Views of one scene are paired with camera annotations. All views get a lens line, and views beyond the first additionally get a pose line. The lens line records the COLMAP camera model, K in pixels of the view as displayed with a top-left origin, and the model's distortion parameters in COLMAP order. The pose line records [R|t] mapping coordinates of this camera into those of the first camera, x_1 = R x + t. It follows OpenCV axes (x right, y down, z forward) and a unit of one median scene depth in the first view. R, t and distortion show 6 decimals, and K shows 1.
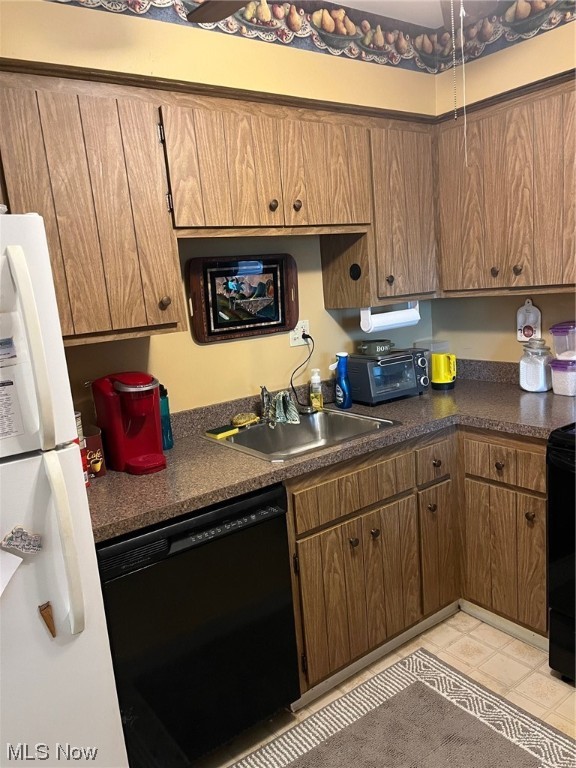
lens RADIAL K [[571.6, 0, 288.0], [0, 571.6, 384.0], [0, 0, 1]] dist [0.041801, 0.000303]
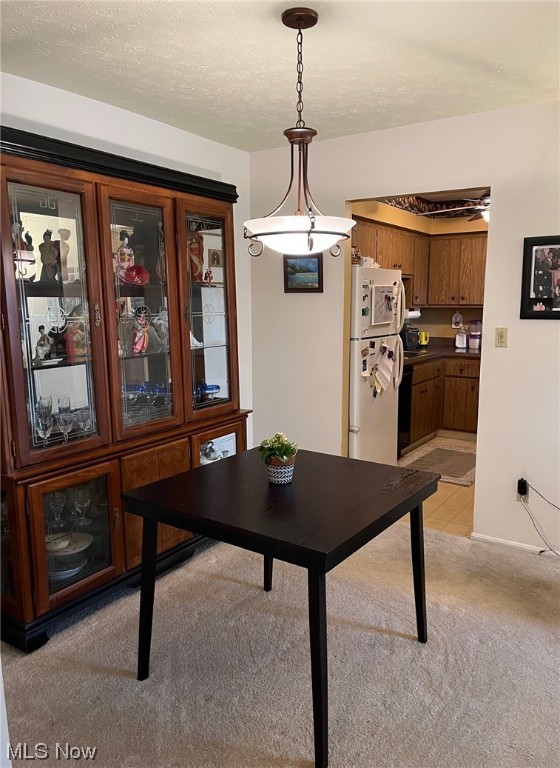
lens RADIAL K [[565.1, 0, 280.0], [0, 565.1, 384.0], [0, 0, 1]] dist [0.004717, 0.002971]
pose [[0.940886, 0.029677, 0.337420, -1.158392], [-0.014384, 0.998757, -0.047733, 0.305618], [-0.338417, 0.040058, 0.940143, -1.044904]]
